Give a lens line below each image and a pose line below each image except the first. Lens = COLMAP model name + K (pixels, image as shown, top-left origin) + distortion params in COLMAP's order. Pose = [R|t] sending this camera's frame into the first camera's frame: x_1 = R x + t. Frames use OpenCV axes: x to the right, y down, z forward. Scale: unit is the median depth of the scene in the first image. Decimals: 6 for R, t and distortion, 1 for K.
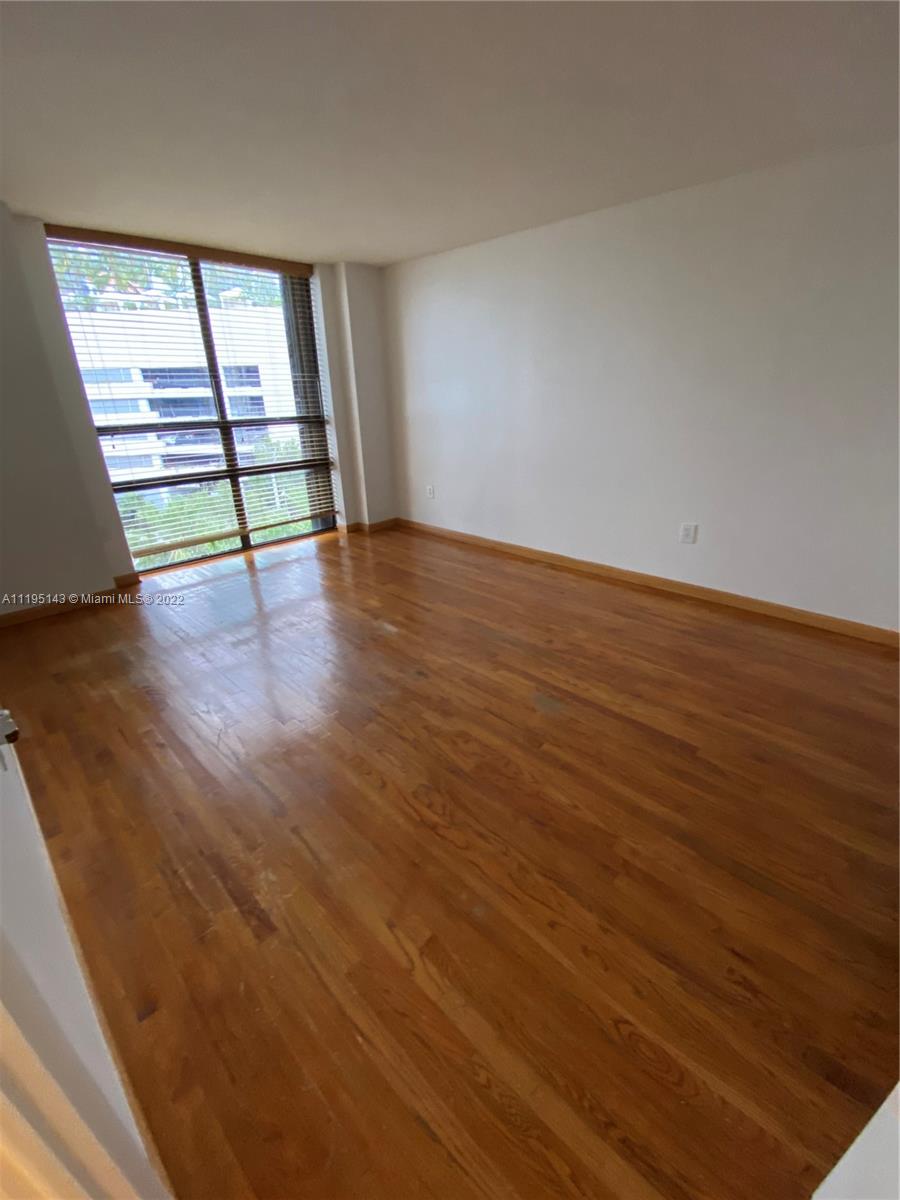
lens RADIAL K [[494.4, 0, 462.5], [0, 494.4, 596.3], [0, 0, 1]] dist [0.011313, -0.009860]
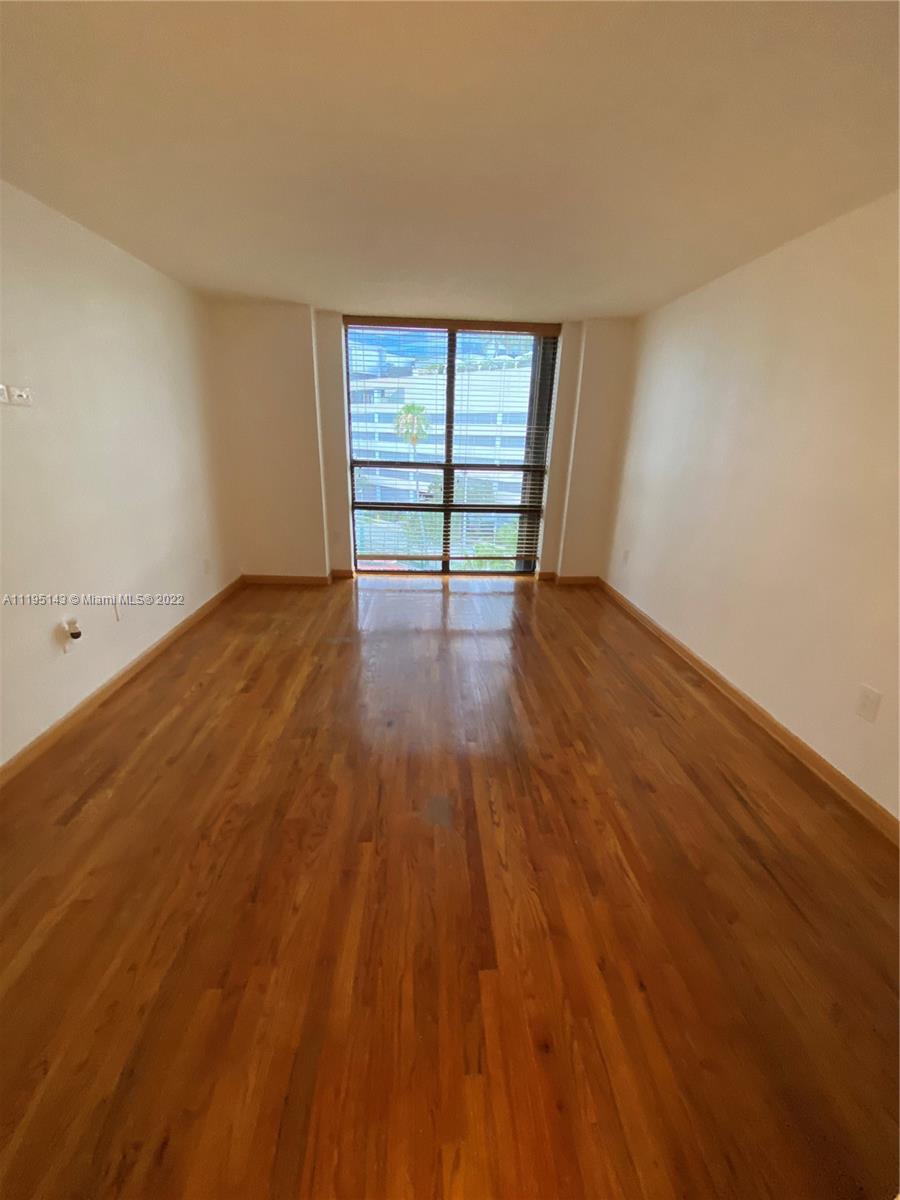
lens RADIAL K [[494.4, 0, 457.3], [0, 494.4, 603.0], [0, 0, 1]] dist [0.011313, -0.009860]
pose [[0.724205, 0.259741, -0.638797, 0.349283], [-0.296763, 0.953573, 0.051291, -0.099804], [0.622462, 0.152427, 0.767664, 0.153813]]
